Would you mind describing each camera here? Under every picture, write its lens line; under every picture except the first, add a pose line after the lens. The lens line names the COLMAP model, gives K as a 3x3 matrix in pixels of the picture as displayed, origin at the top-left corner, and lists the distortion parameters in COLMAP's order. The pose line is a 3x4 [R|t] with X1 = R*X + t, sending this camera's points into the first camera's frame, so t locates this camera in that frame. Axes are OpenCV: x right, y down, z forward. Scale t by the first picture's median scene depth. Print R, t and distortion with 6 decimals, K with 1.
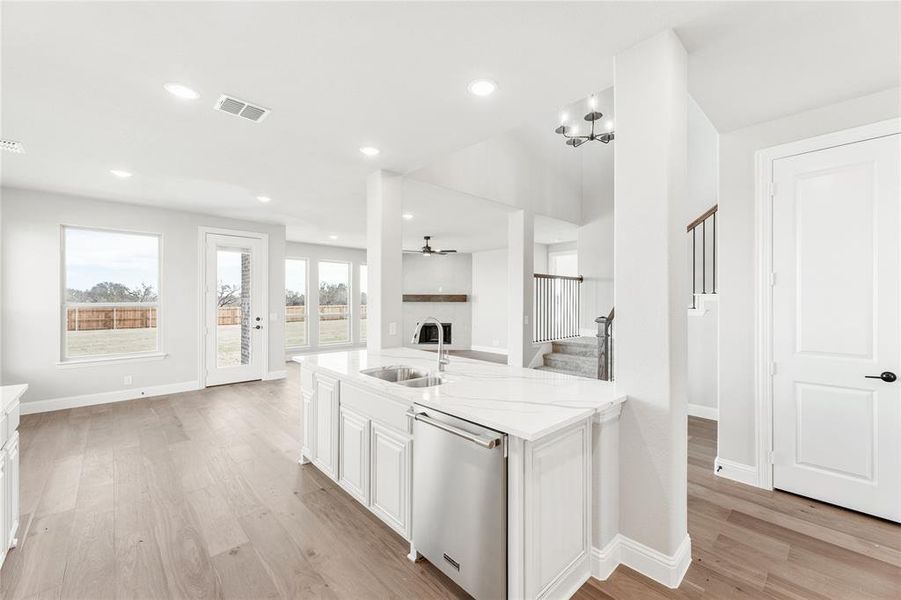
lens RADIAL K [[358.8, 0, 450.5], [0, 358.8, 300.0], [0, 0, 1]] dist [0.000860, 0.000125]
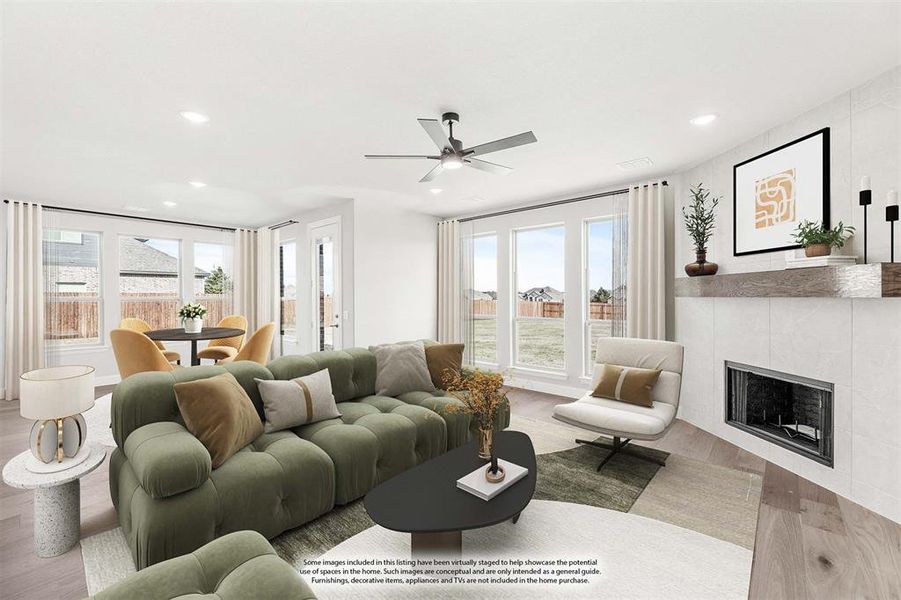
lens RADIAL K [[376.4, 0, 450.5], [0, 376.4, 300.0], [0, 0, 1]] dist [0.000326, 0.000022]
pose [[0.090194, 0.007502, -0.995896, 0.311829], [0.003076, 0.999965, 0.007811, 0.006401], [0.995919, -0.003768, 0.090168, 0.962364]]
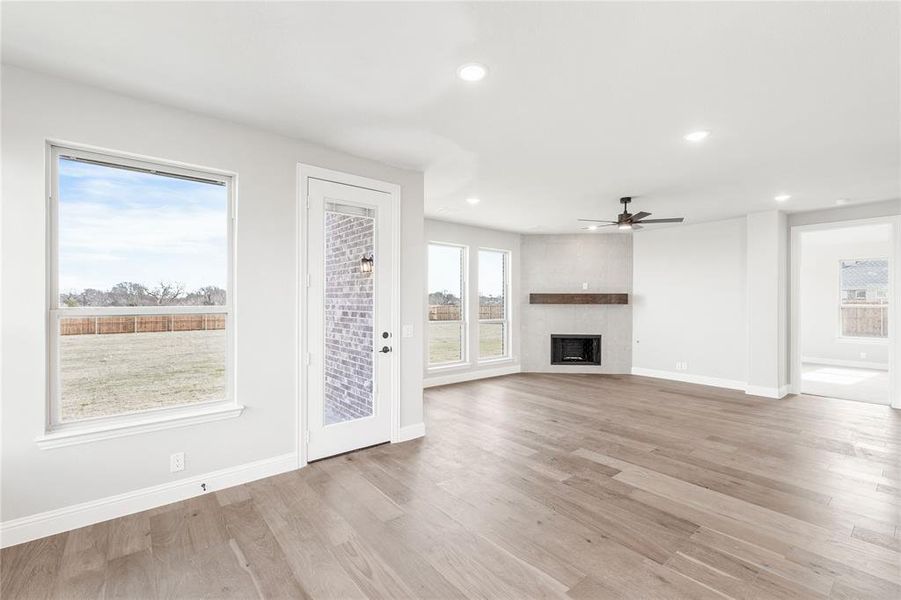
lens RADIAL K [[388.2, 0, 450.5], [0, 388.2, 300.0], [0, 0, 1]] dist [-0.001765, 0.000040]
pose [[0.997742, 0.000466, -0.067168, -0.317519], [-0.000591, 0.999998, -0.001843, -0.001025], [0.067167, 0.001878, 0.997740, 0.320815]]
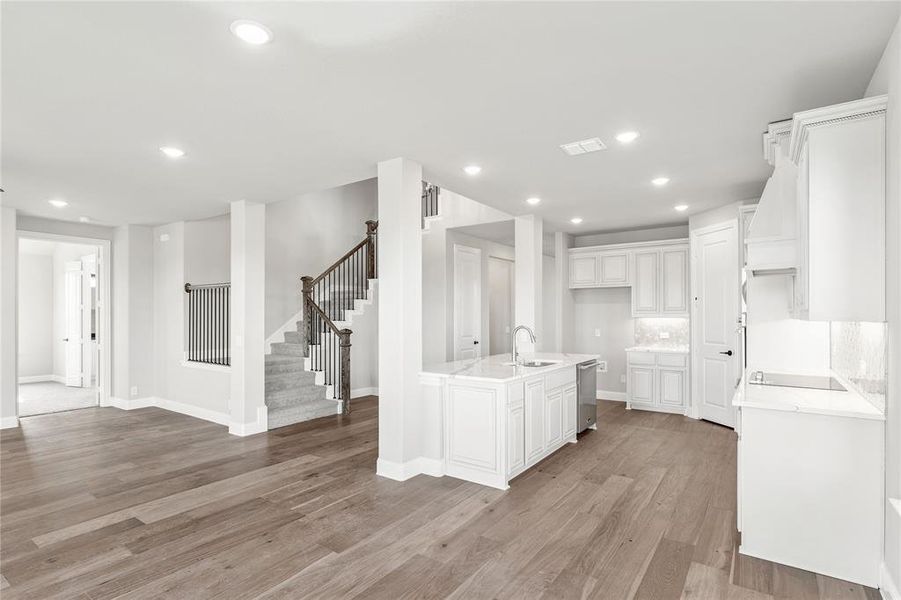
lens RADIAL K [[451.5, 0, 450.5], [0, 451.5, 300.0], [0, 0, 1]] dist [0.000013, 0.000318]
pose [[-0.205339, 0.032354, 0.978156, -0.614293], [0.000703, 0.999458, -0.032911, 0.001159], [-0.978691, -0.006070, -0.205251, 0.552055]]
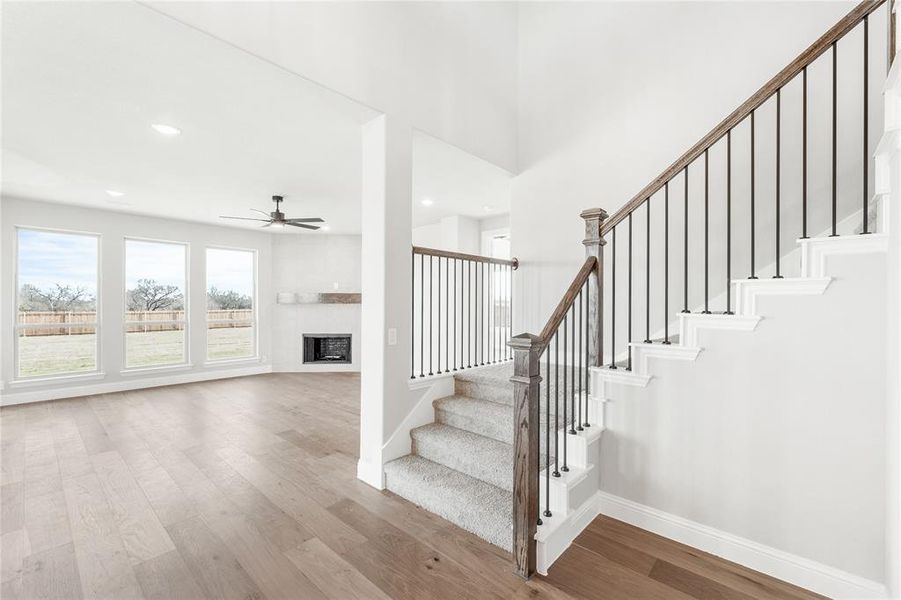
lens RADIAL K [[376.4, 0, 450.5], [0, 376.4, 300.0], [0, 0, 1]] dist [0.000326, 0.000022]
pose [[0.996150, 0.000768, 0.087656, 0.173412], [-0.000027, 0.999964, -0.008456, 0.006332], [-0.087660, 0.008421, 0.996115, 0.331466]]
